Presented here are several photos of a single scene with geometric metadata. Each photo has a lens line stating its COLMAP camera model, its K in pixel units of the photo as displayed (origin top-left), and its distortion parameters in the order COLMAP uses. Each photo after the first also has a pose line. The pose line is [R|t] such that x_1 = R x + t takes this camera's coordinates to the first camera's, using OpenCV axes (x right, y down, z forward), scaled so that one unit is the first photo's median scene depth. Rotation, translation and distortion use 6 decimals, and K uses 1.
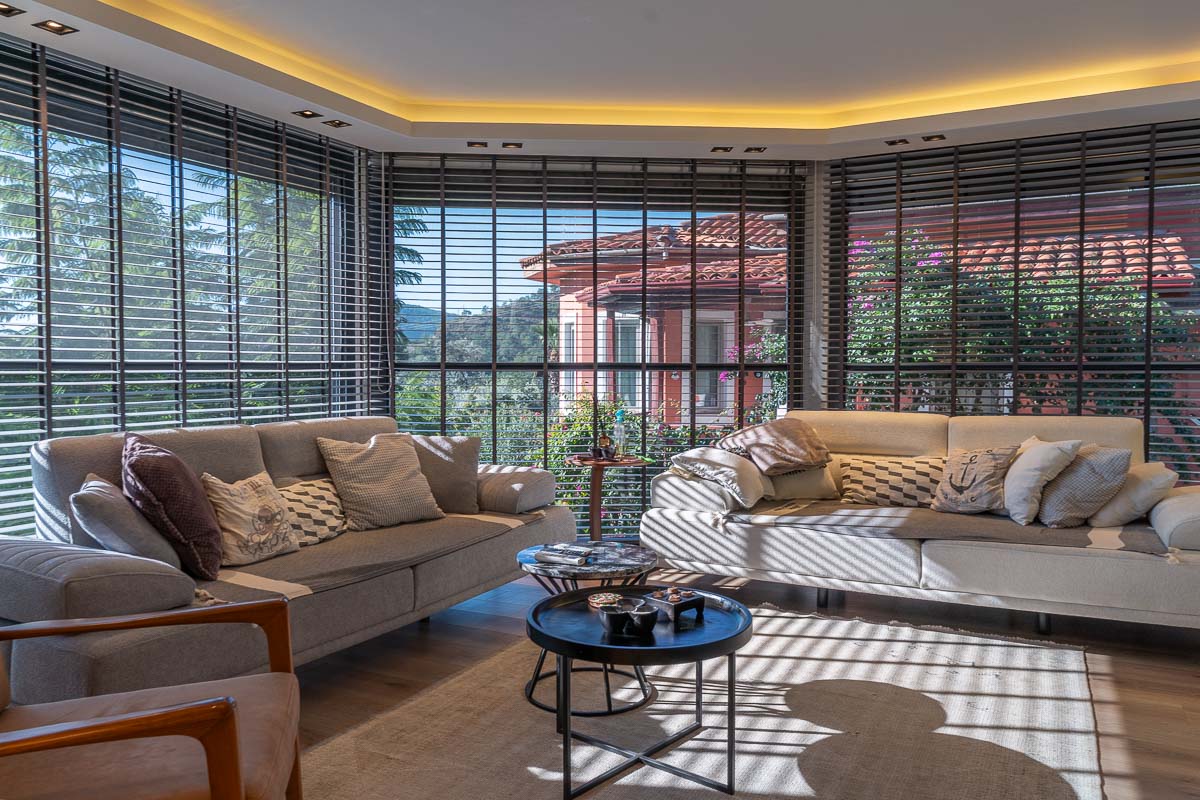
lens RADIAL K [[891.7, 0, 600.0], [0, 891.7, 400.0], [0, 0, 1]] dist [0.000145, -0.000193]
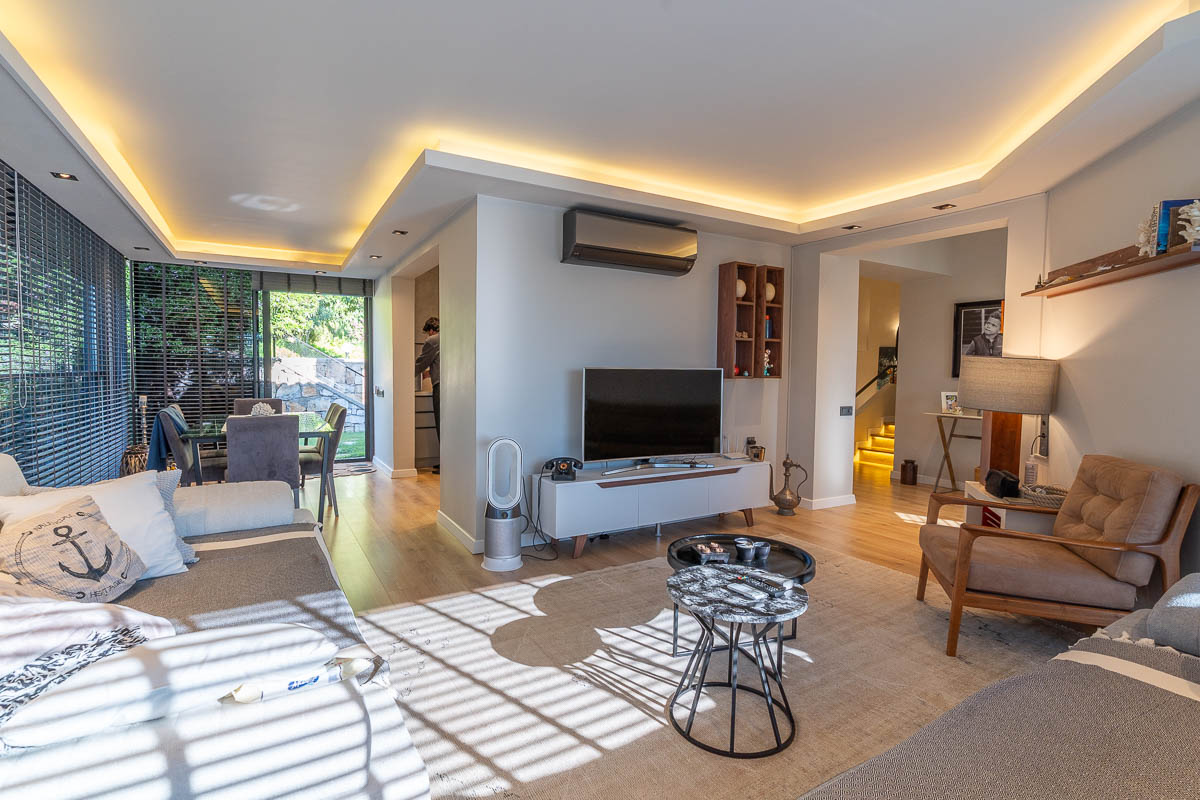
lens RADIAL K [[564.3, 0, 600.0], [0, 564.3, 400.0], [0, 0, 1]] dist [-0.000271, 0.000363]
pose [[-0.849388, -0.032183, 0.526787, -0.167454], [0.013607, 0.996472, 0.082817, -0.073365], [-0.527594, 0.077512, -0.845953, 1.252409]]
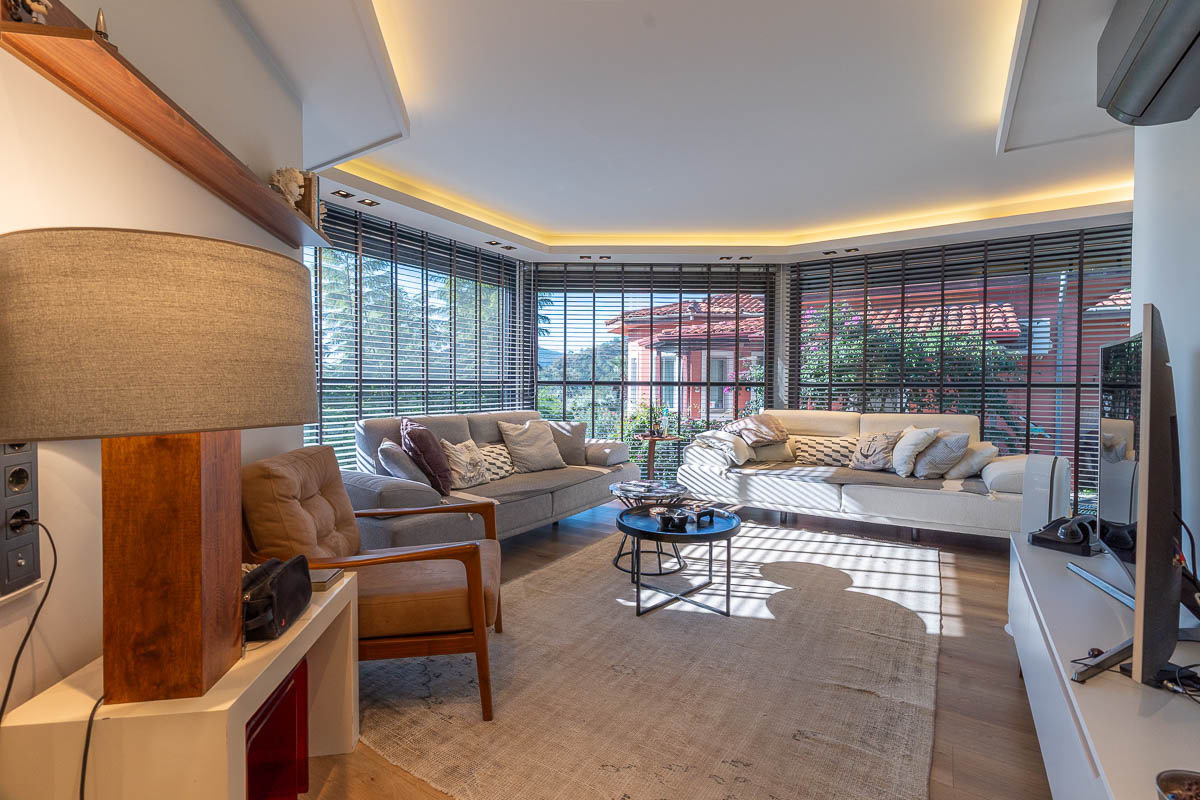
lens RADIAL K [[543.9, 0, 603.9], [0, 543.9, 395.5], [0, 0, 1]] dist [-0.006876, 0.001533]
pose [[0.996316, 0.006890, -0.085482, -0.008633], [-0.008378, 0.999819, -0.017058, 0.006457], [0.085349, 0.017711, 0.996194, -0.083353]]
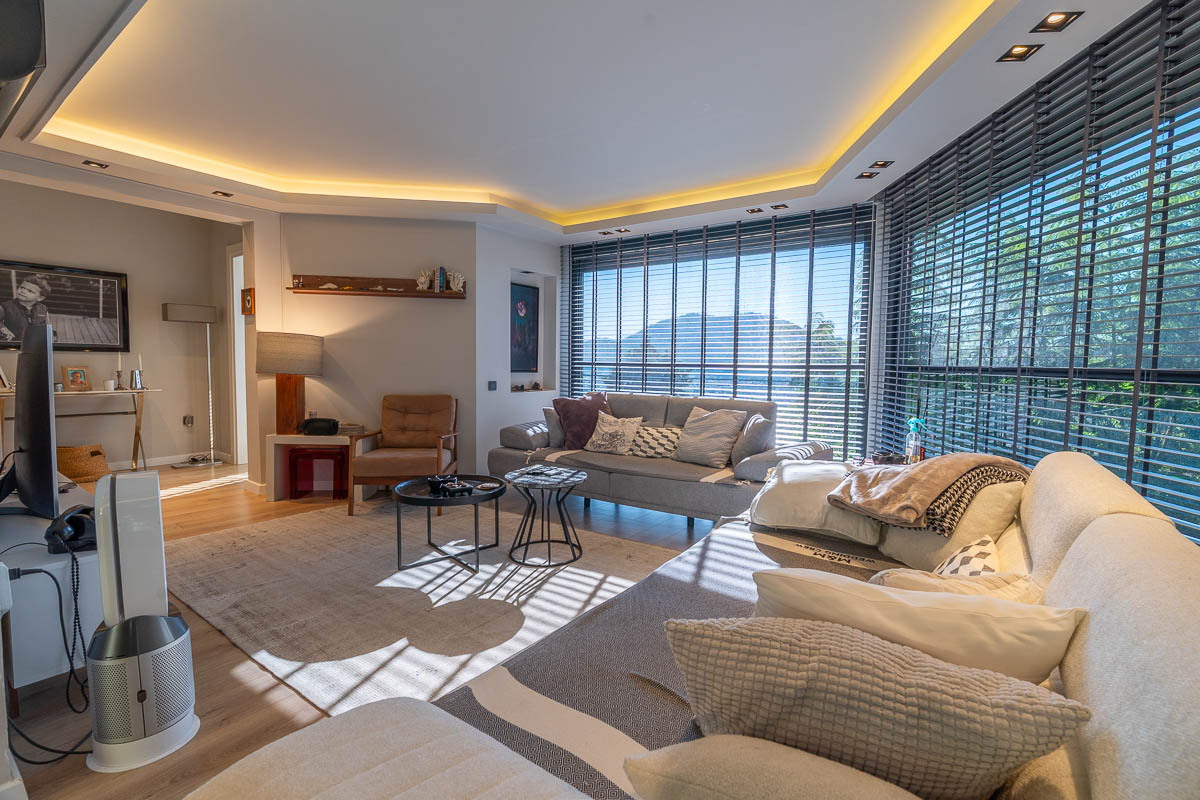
lens RADIAL K [[542.6, 0, 594.8], [0, 542.6, 399.9], [0, 0, 1]] dist [-0.020969, 0.000301]
pose [[-0.149993, 0.063022, -0.986676, 0.770040], [-0.052715, 0.996037, 0.071634, -0.037198], [0.987281, 0.062758, -0.146077, 0.960108]]
